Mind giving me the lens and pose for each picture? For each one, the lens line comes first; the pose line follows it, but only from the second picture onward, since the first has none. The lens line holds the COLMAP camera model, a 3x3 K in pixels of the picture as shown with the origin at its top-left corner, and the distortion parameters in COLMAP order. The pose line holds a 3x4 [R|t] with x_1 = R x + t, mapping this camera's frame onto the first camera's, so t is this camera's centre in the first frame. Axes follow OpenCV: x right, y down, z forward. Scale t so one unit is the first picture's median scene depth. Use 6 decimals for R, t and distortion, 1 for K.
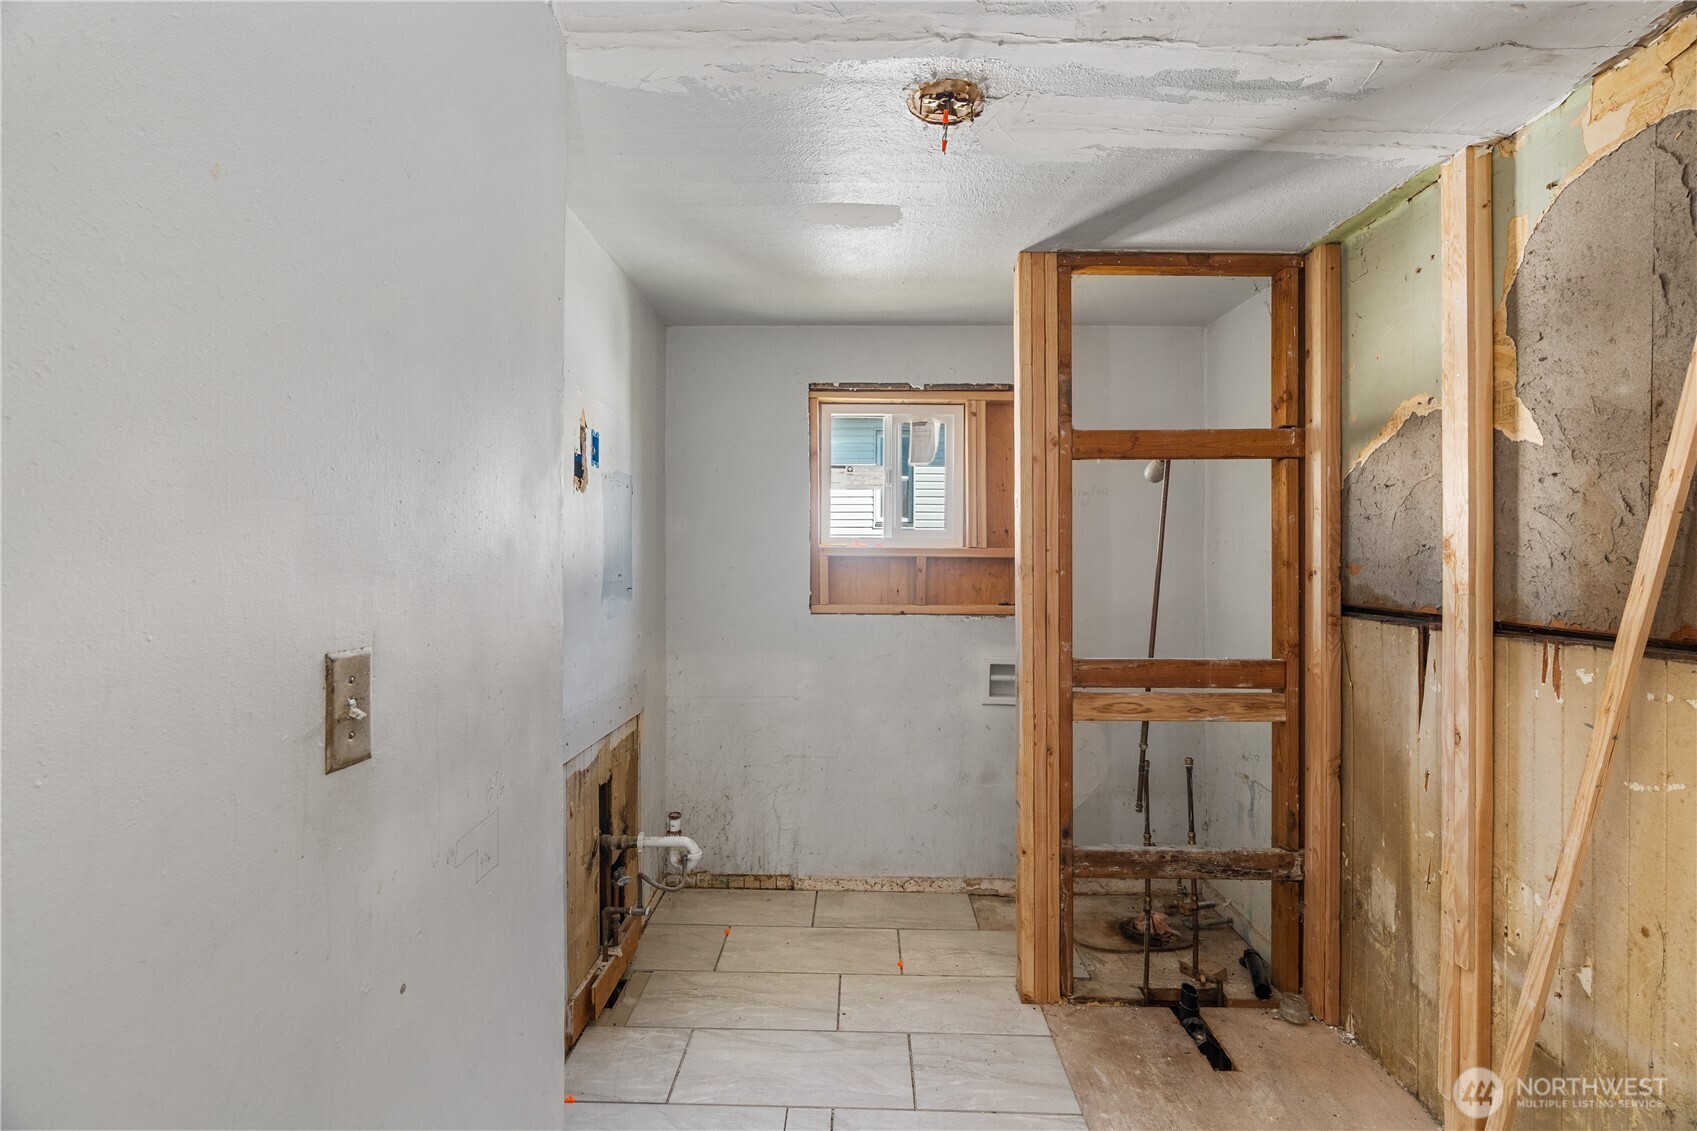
lens RADIAL K [[766.8, 0, 848.5], [0, 766.8, 565.5], [0, 0, 1]] dist [-0.001032, 0.005443]
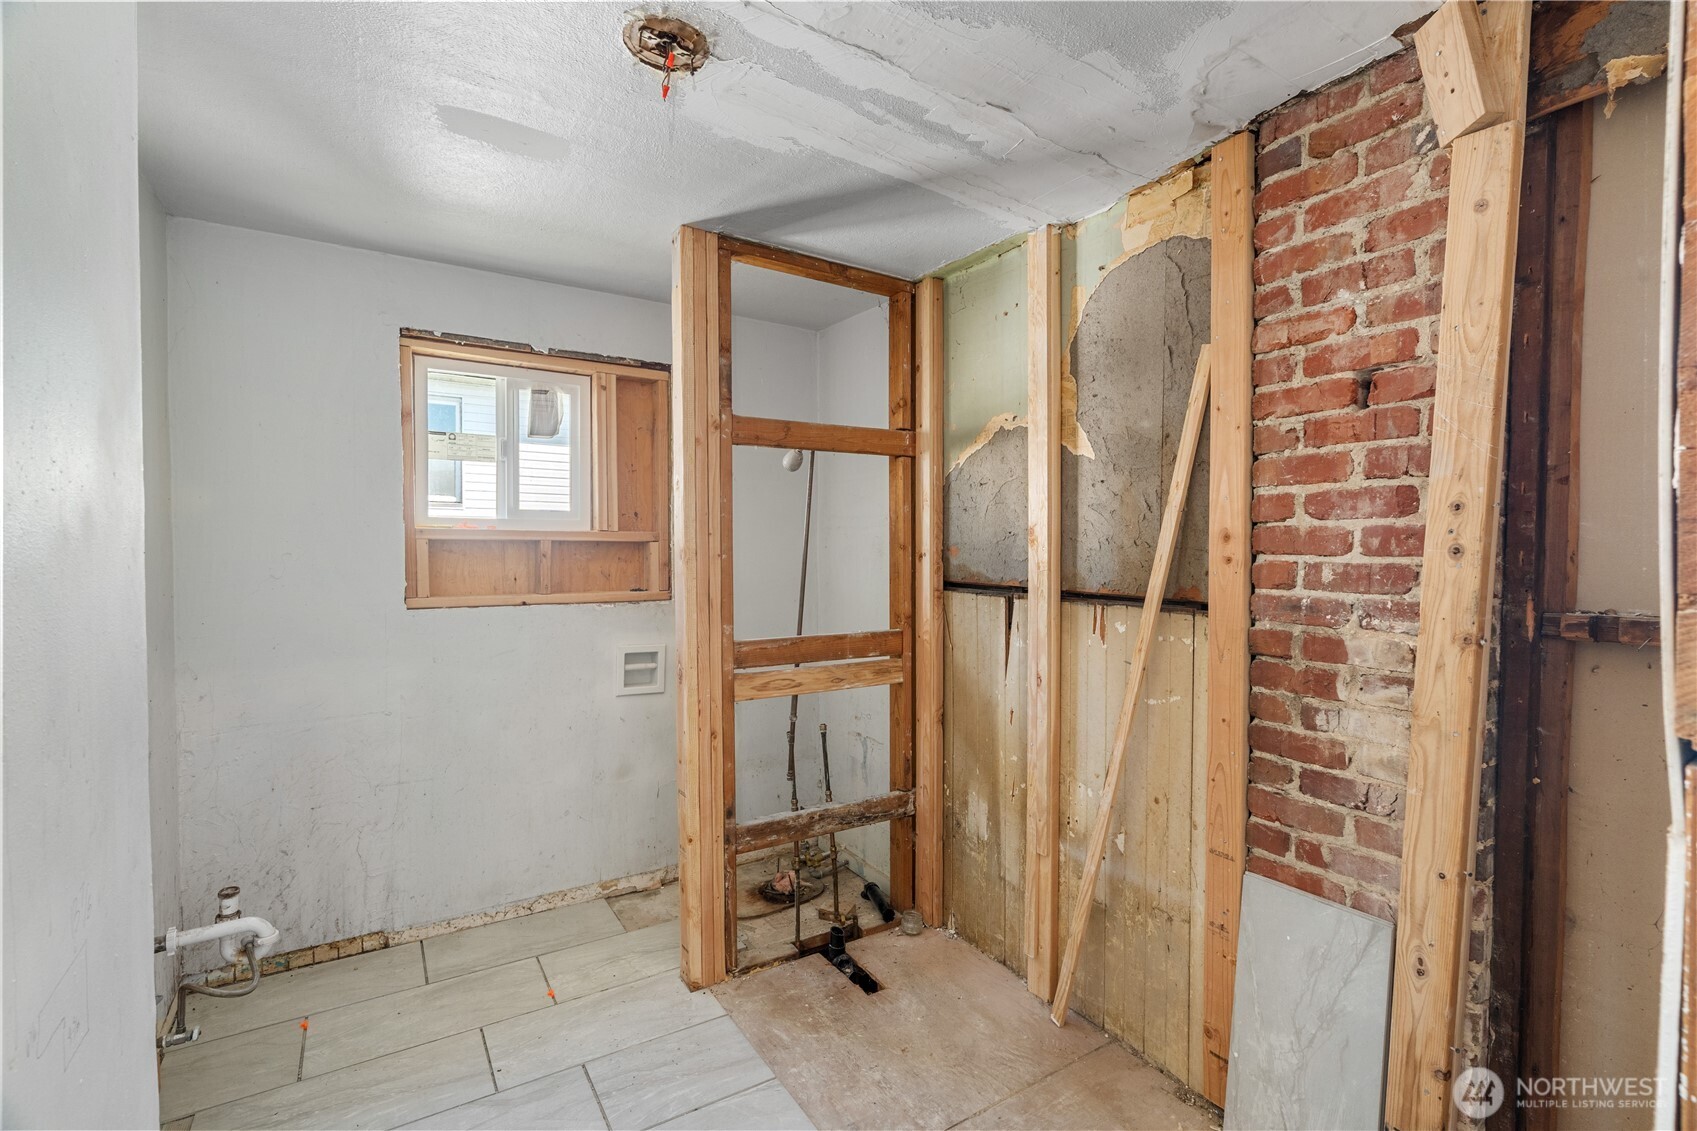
lens RADIAL K [[766.8, 0, 848.5], [0, 766.8, 565.5], [0, 0, 1]] dist [-0.001032, 0.005443]
pose [[0.836625, -0.014537, 0.547583, -0.137506], [0.003449, 0.999768, 0.021271, 0.000336], [-0.547765, -0.015907, 0.836481, 0.070179]]
